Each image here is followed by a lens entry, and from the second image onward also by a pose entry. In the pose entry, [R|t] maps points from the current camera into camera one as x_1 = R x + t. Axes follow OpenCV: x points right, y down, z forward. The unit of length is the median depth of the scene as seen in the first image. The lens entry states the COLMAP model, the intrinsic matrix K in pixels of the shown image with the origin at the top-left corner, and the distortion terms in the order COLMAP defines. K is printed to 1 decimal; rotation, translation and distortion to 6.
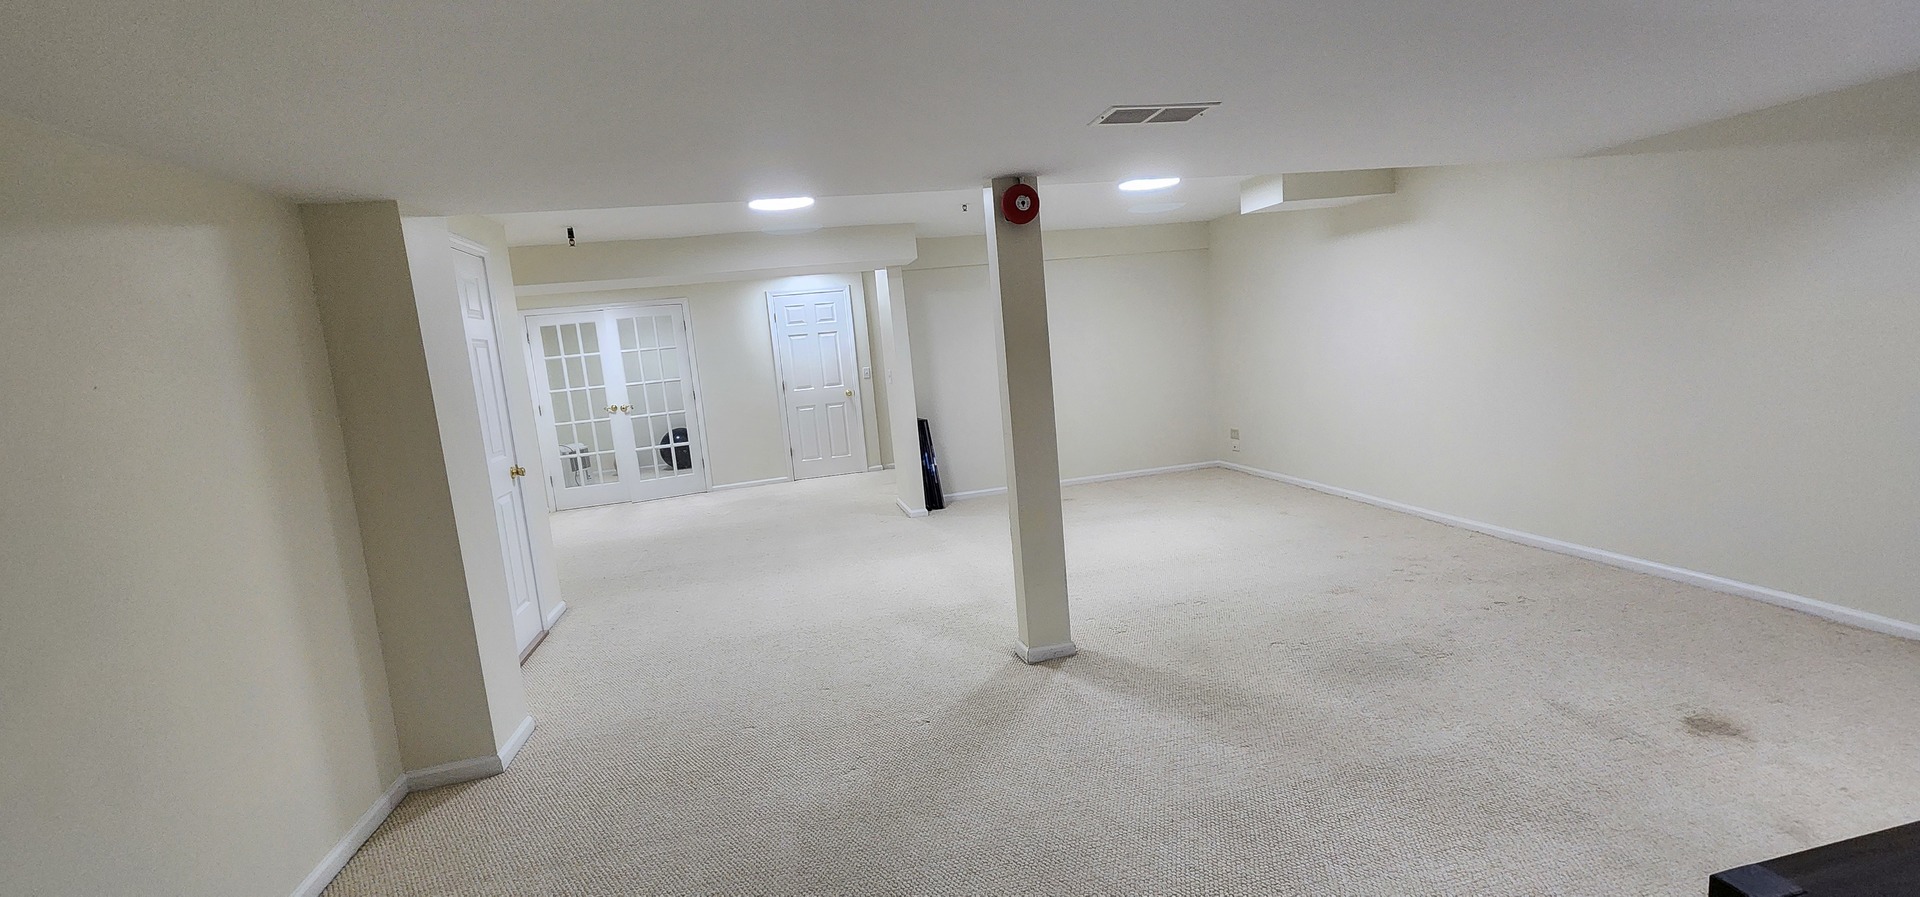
lens RADIAL K [[789.0, 0, 959.9], [0, 789.0, 438.7], [0, 0, 1]] dist [-0.008533, 0.001899]
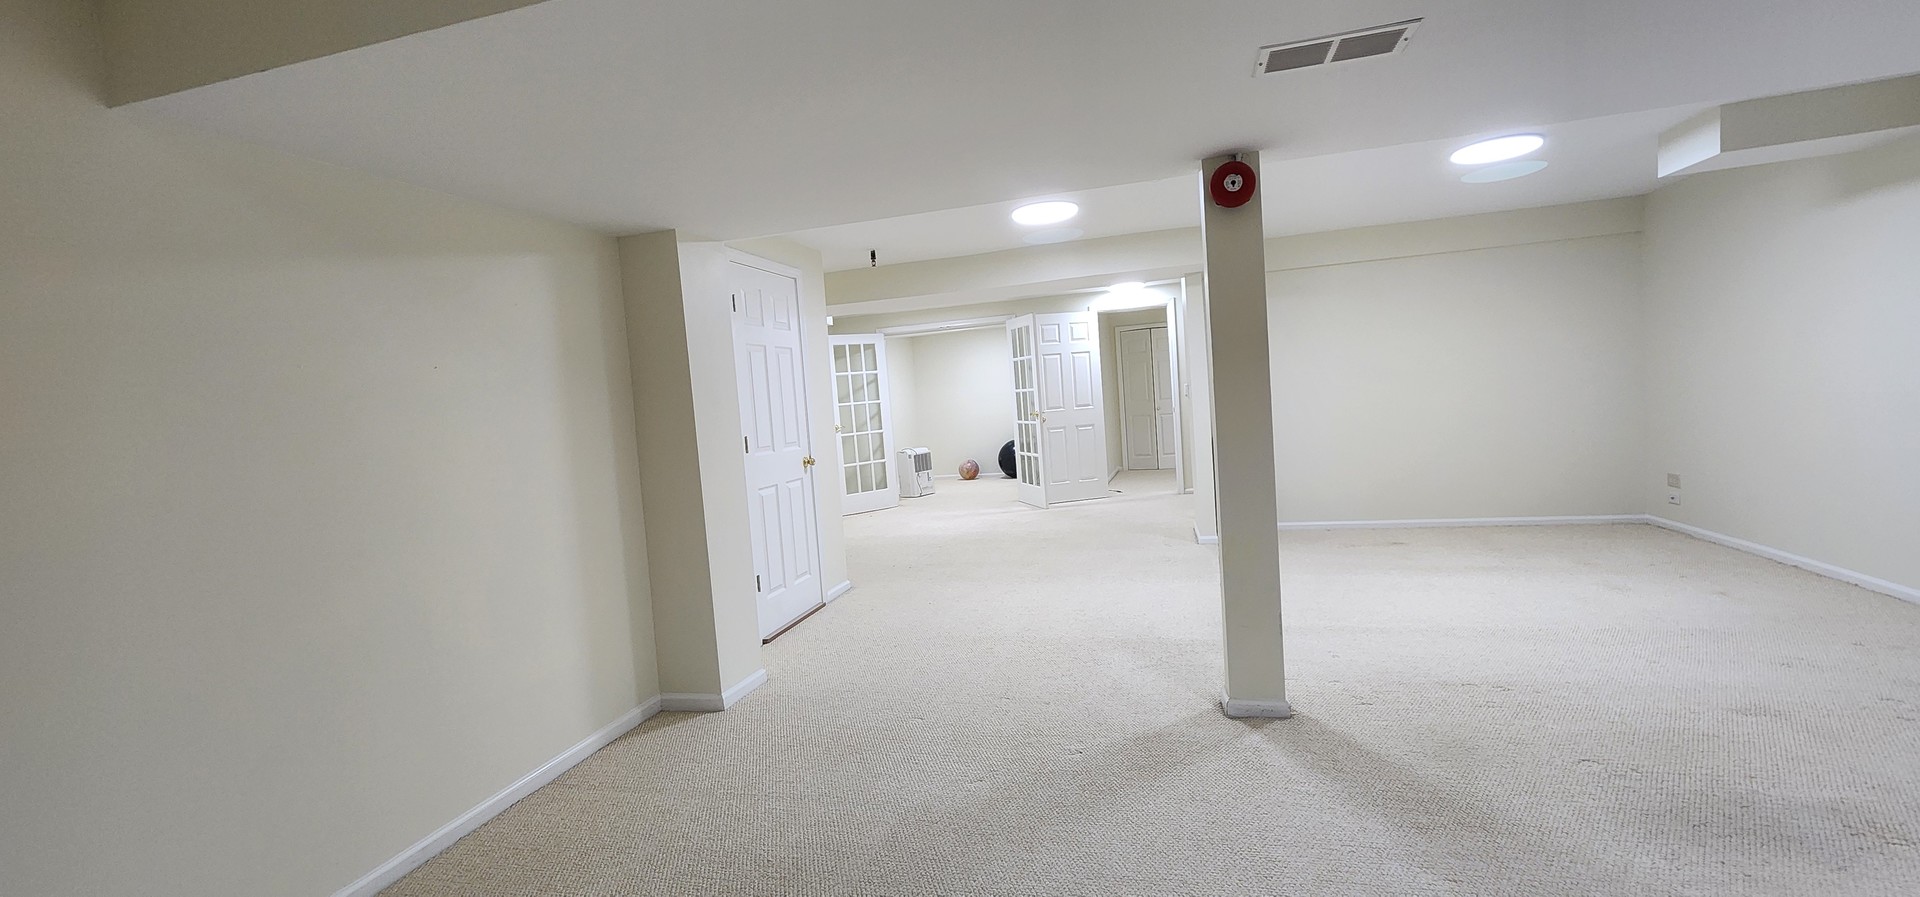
lens RADIAL K [[789.0, 0, 958.5], [0, 789.0, 447.2], [0, 0, 1]] dist [-0.008533, 0.001899]
pose [[0.883795, 0.053989, -0.464750, 0.222882], [-0.061379, 0.998114, -0.000773, 0.010352], [0.463832, 0.029209, 0.885442, 0.096658]]
